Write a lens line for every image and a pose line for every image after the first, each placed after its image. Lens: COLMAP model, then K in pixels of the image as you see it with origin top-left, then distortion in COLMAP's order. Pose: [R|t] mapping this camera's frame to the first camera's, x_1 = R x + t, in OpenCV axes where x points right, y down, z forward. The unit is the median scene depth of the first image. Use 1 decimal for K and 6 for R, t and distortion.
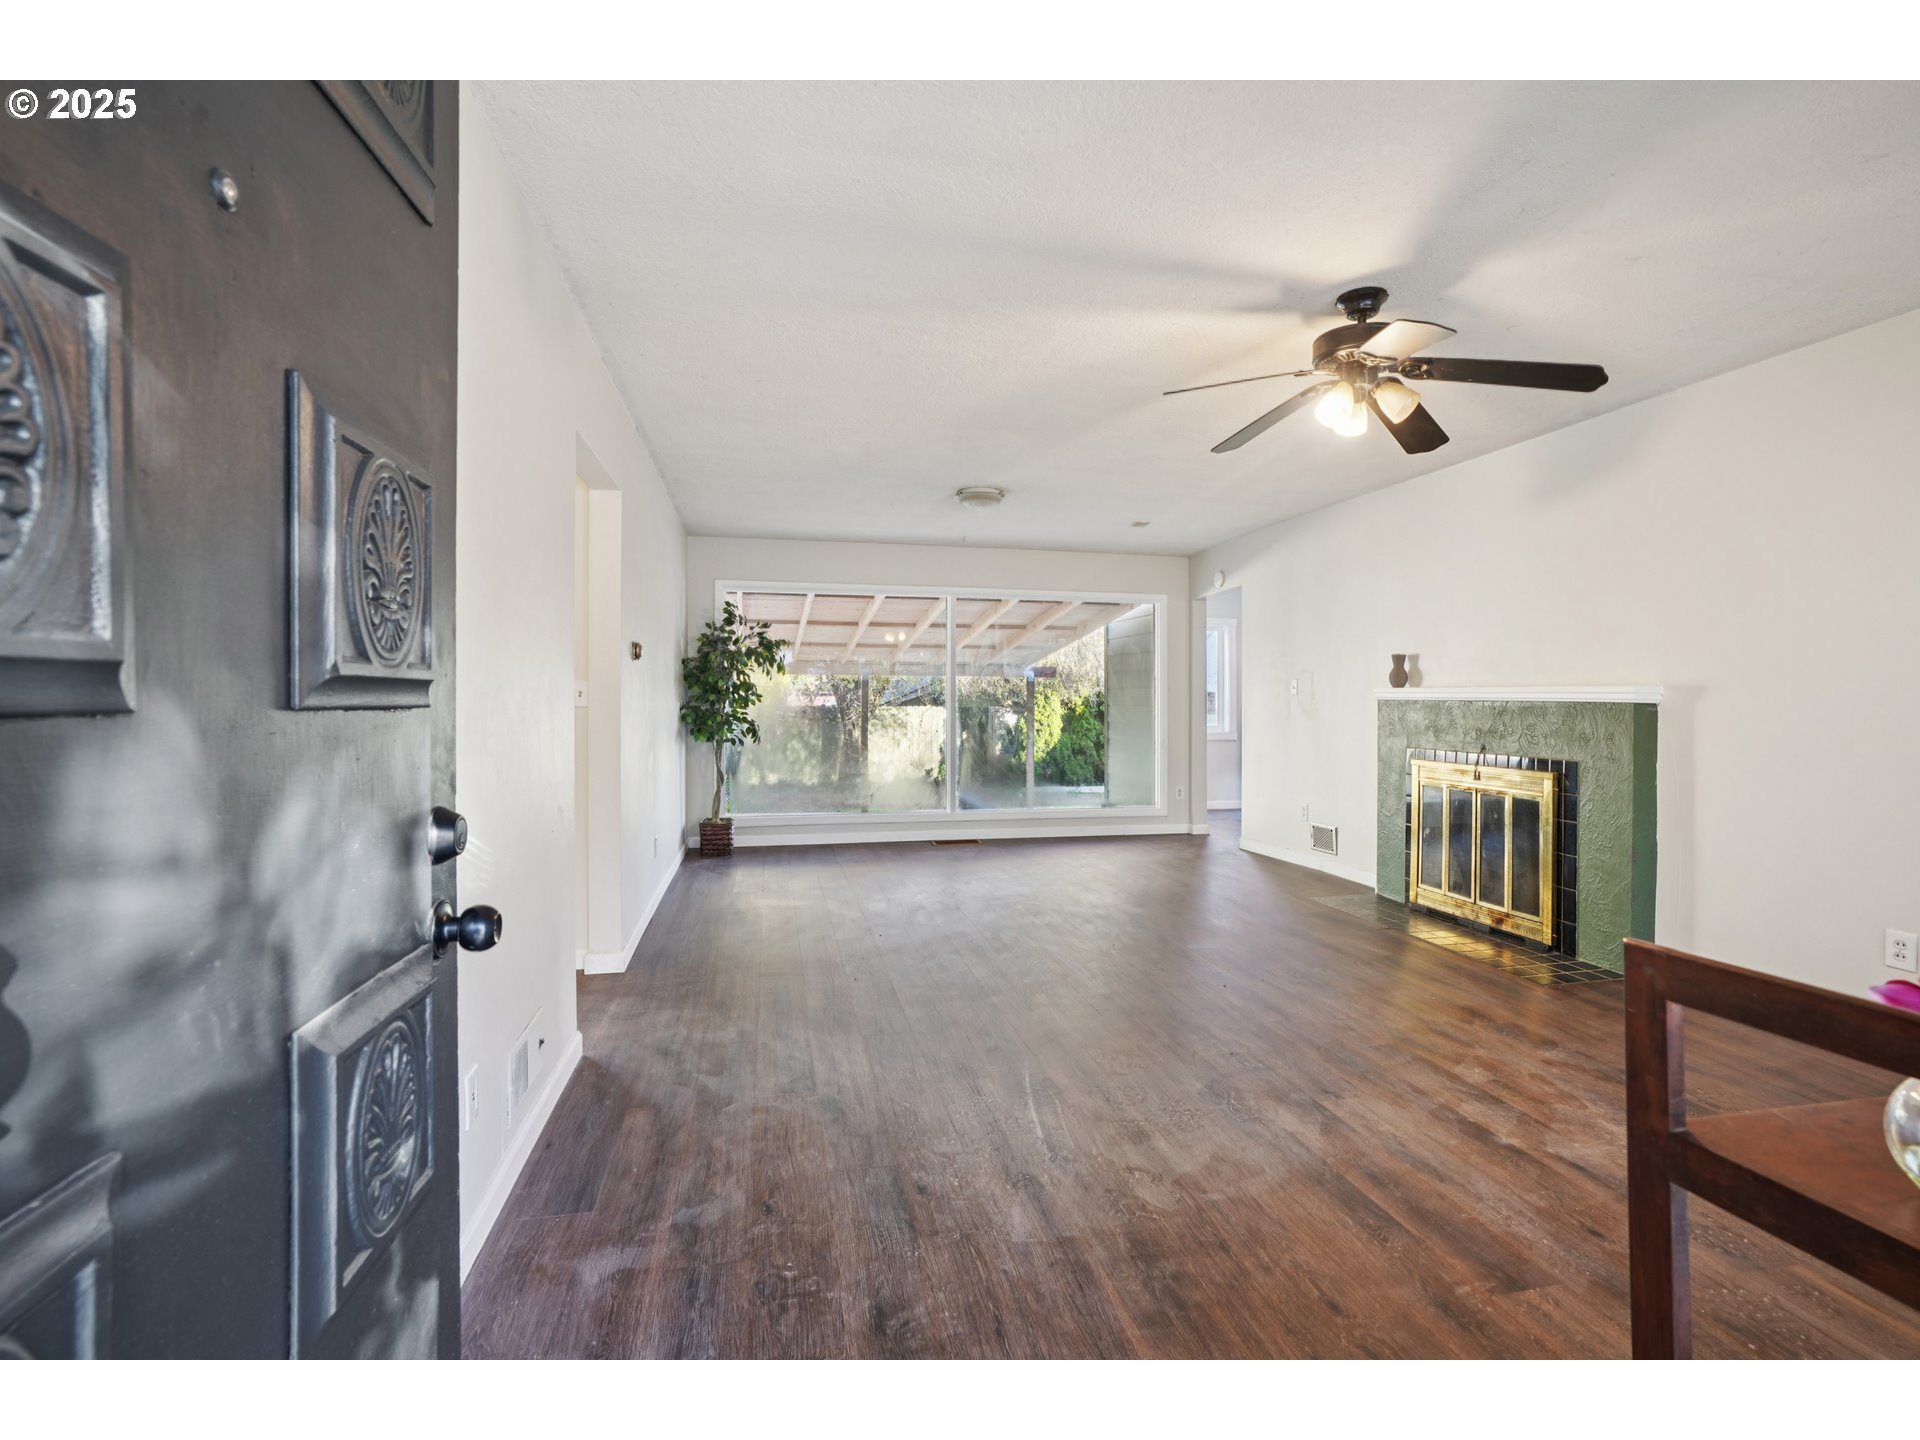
lens RADIAL K [[885.5, 0, 979.7], [0, 885.5, 699.9], [0, 0, 1]] dist [-0.026389, 0.002840]
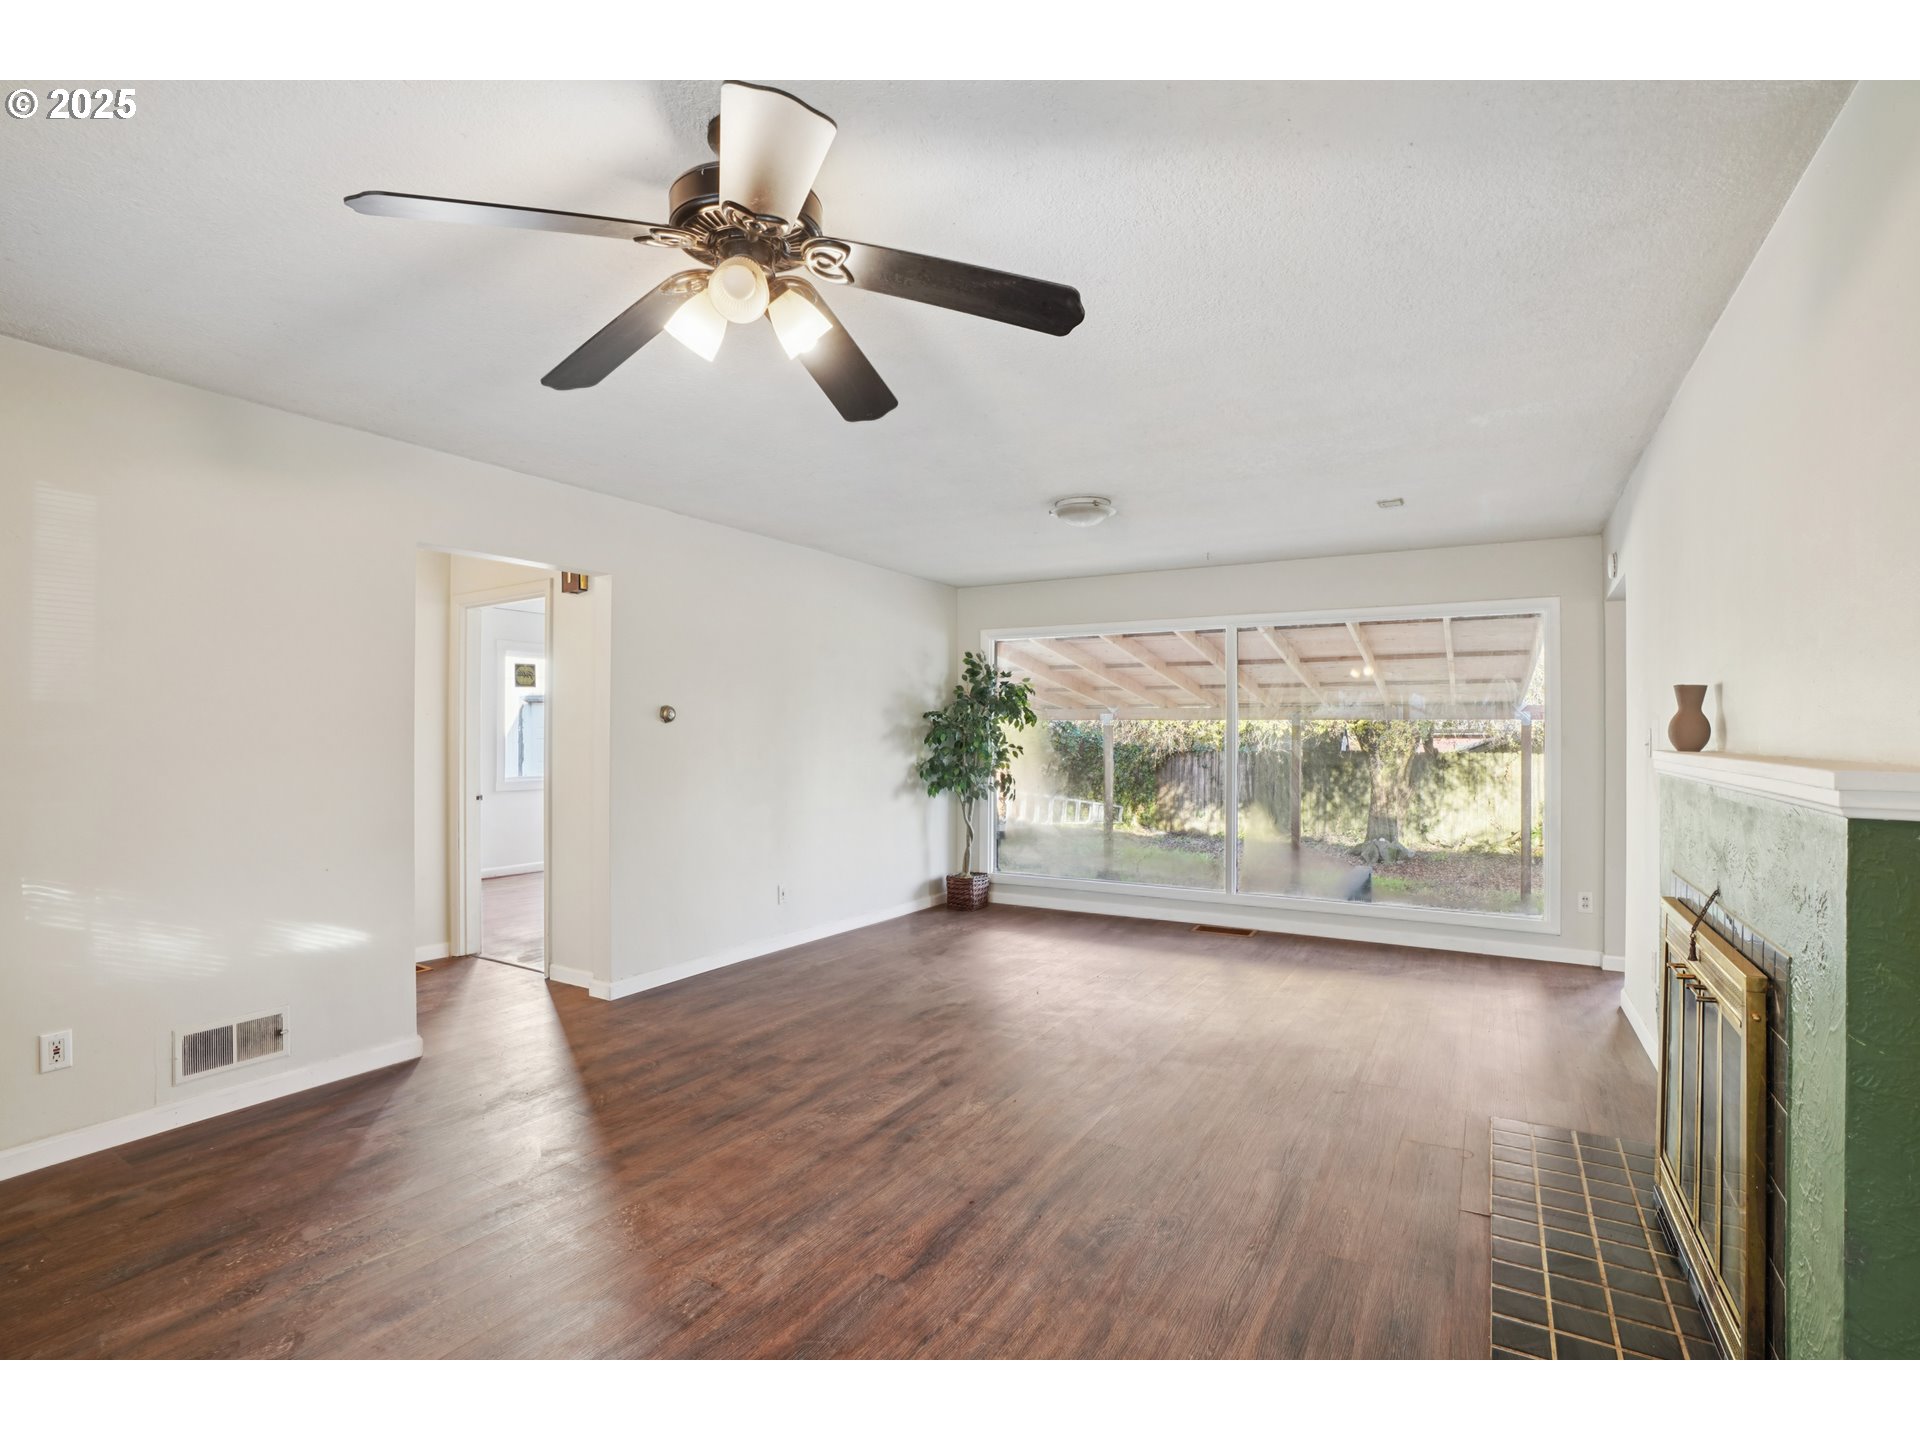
lens RADIAL K [[898.3, 0, 959.2], [0, 898.3, 727.2], [0, 0, 1]] dist [-0.032018, 0.012926]
pose [[0.719528, -0.006767, -0.694431, 0.694738], [-0.003121, 0.999911, -0.012978, -0.026200], [0.694457, 0.011506, 0.719443, 0.465896]]
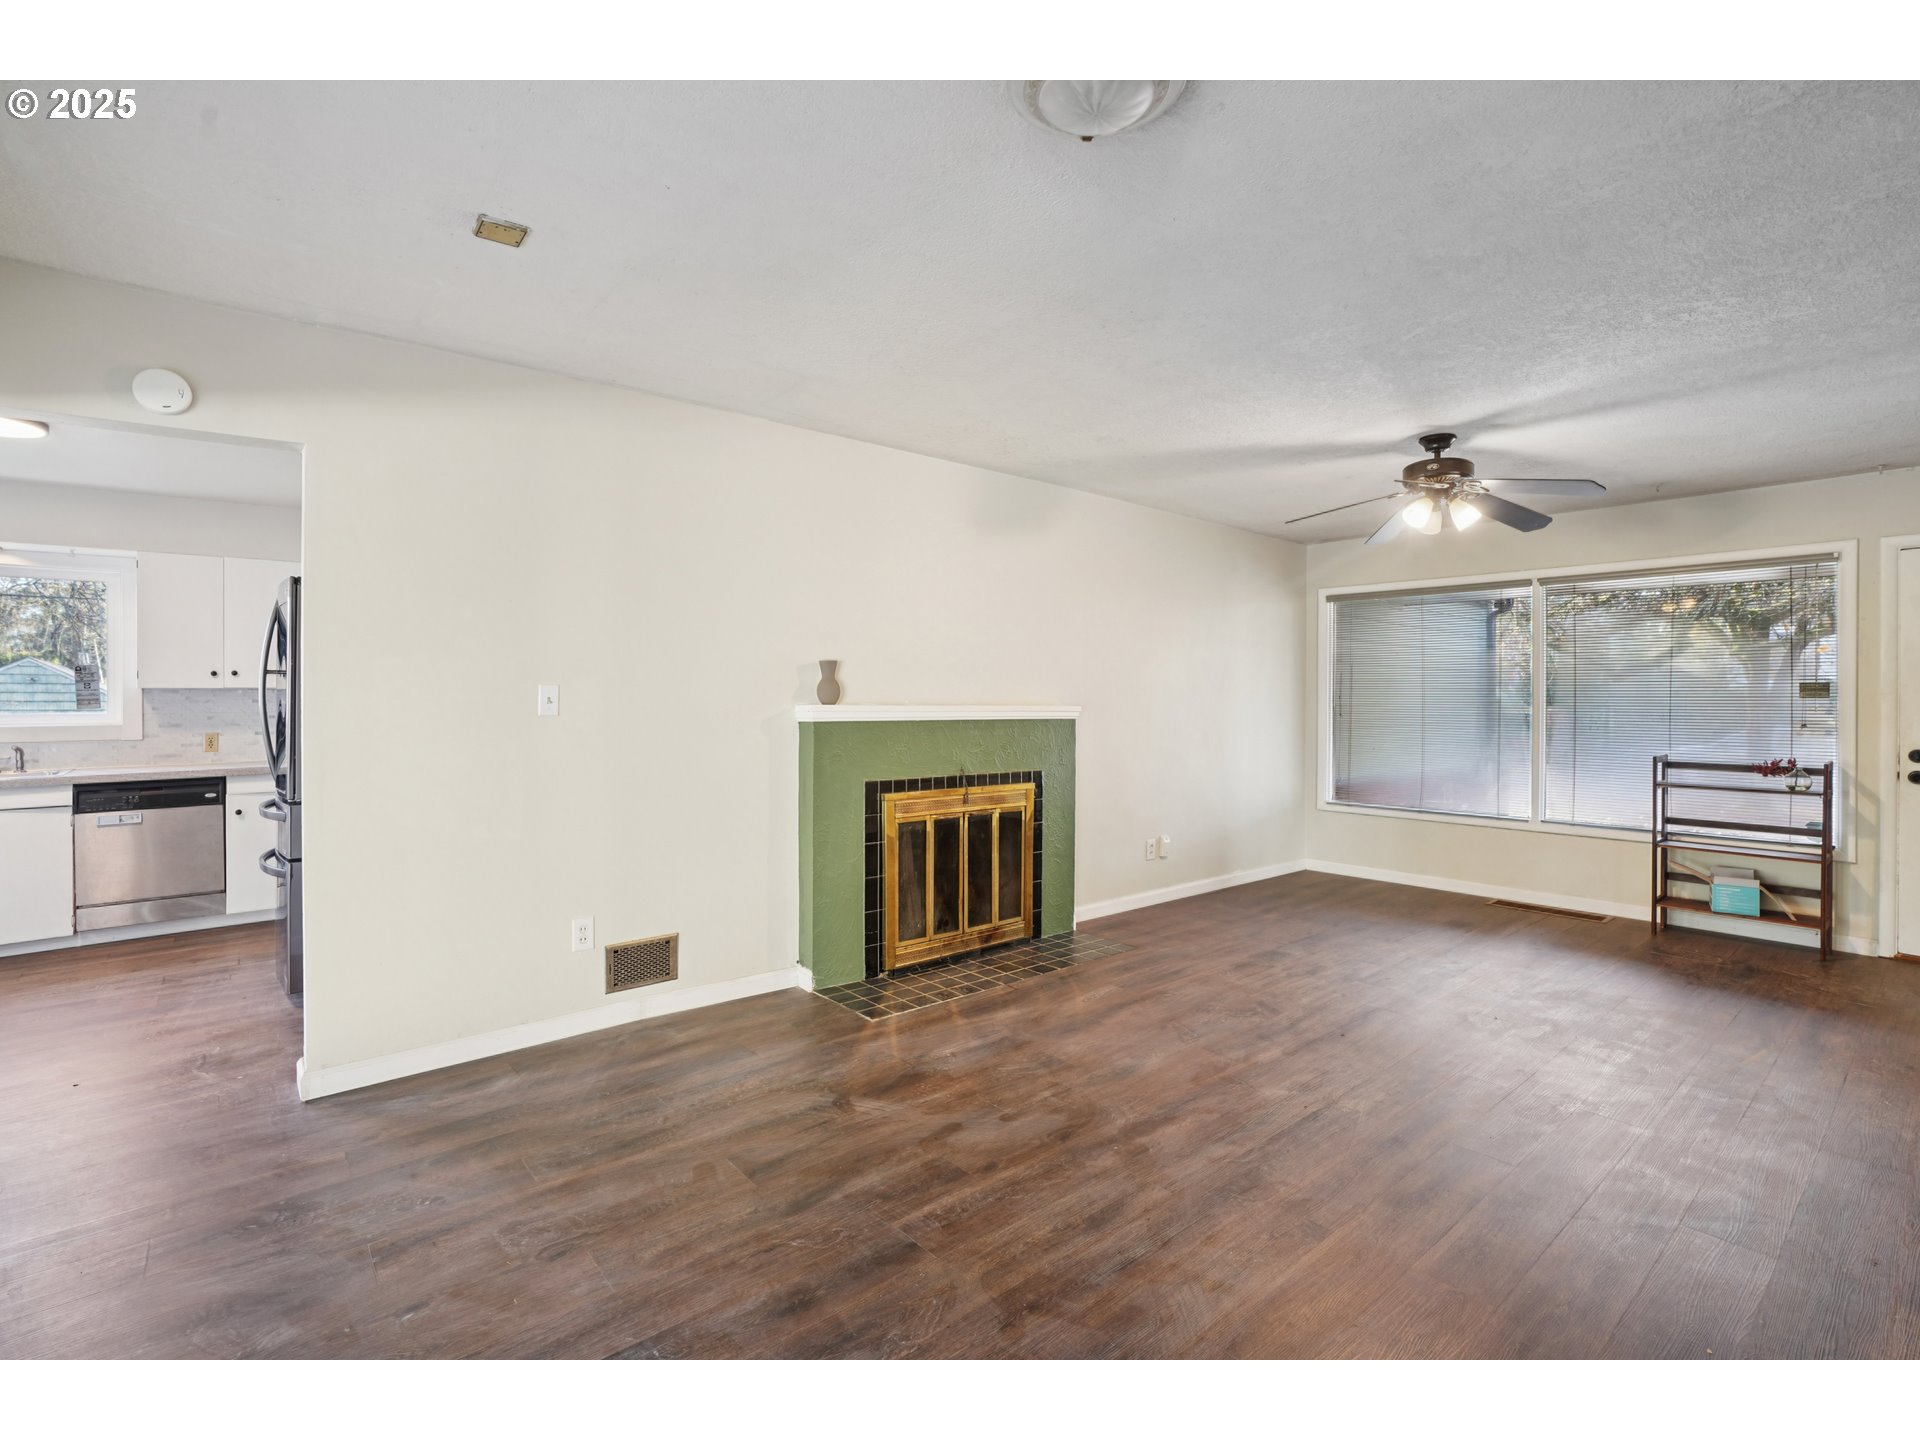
lens RADIAL K [[899.0, 0, 969.4], [0, 899.0, 701.0], [0, 0, 1]] dist [-0.030510, 0.011195]
pose [[-0.458475, -0.004578, 0.888696, -0.349137], [-0.002790, 0.999989, 0.003712, -0.027022], [-0.888703, -0.000778, -0.458482, 1.653089]]
